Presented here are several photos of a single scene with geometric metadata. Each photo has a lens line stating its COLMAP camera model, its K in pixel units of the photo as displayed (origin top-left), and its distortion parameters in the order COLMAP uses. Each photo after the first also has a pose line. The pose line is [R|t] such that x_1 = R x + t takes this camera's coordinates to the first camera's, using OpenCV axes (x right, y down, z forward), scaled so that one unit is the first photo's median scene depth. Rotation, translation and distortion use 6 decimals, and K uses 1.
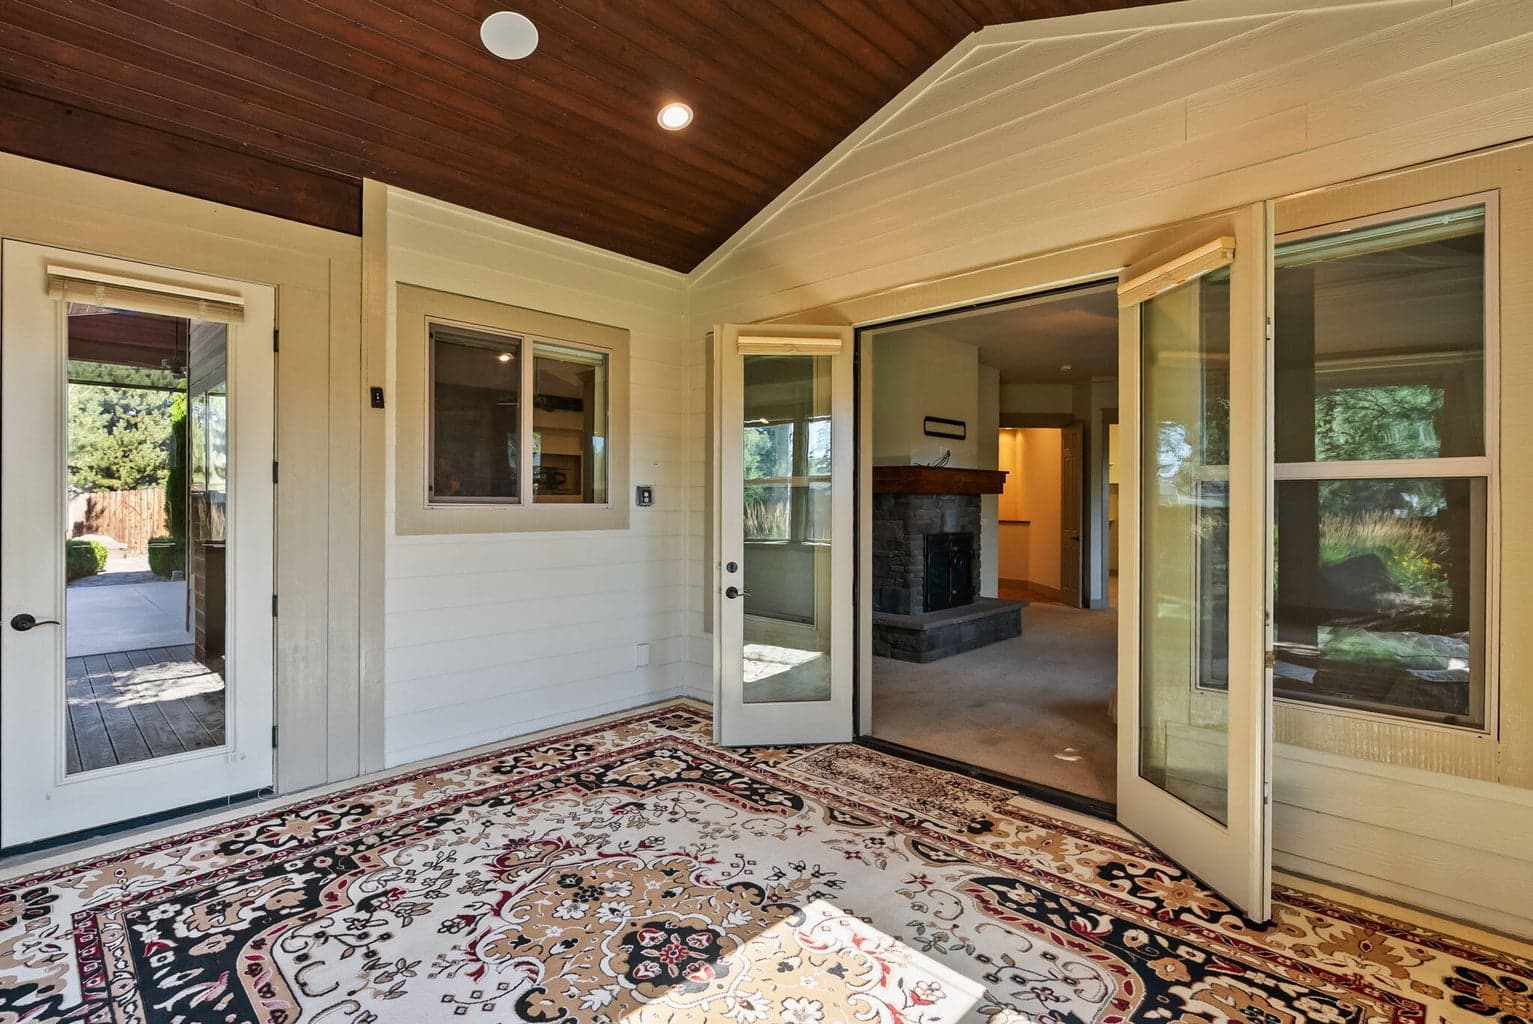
lens RADIAL K [[710.3, 0, 773.1], [0, 710.3, 504.5], [0, 0, 1]] dist [-0.004818, 0.001206]
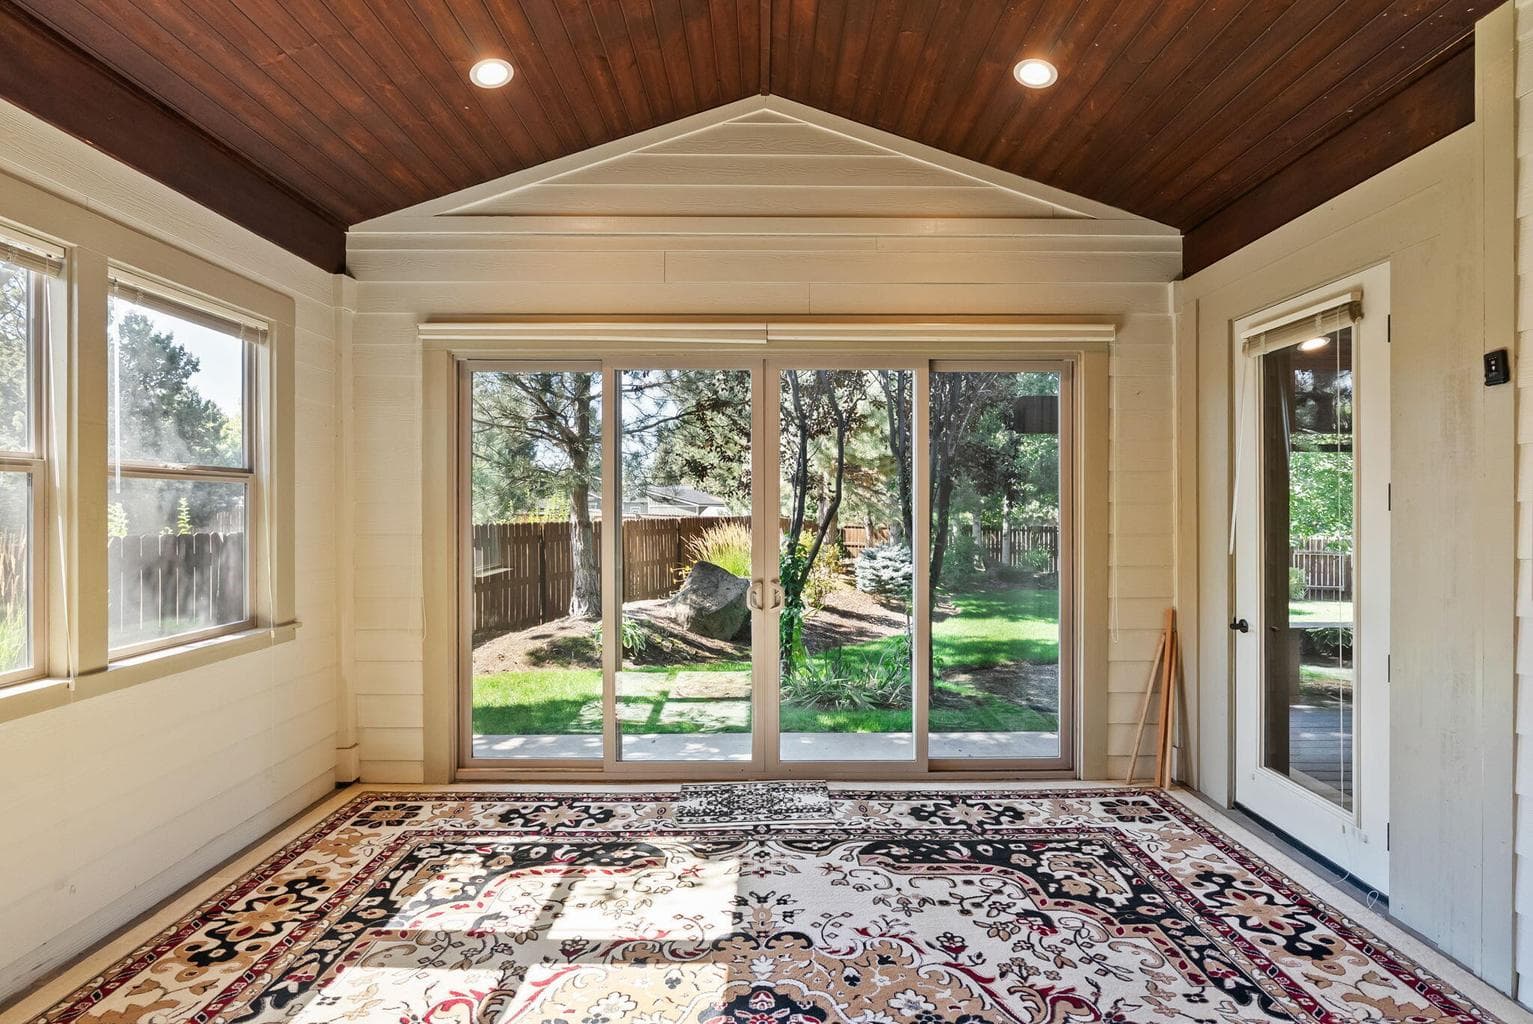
lens RADIAL K [[710.3, 0, 772.8], [0, 710.3, 508.5], [0, 0, 1]] dist [-0.004818, 0.001206]
pose [[-0.717617, -0.002887, -0.696432, 0.428015], [-0.004316, 0.999991, 0.000302, -0.039054], [0.696425, 0.003222, -0.717622, 1.431648]]
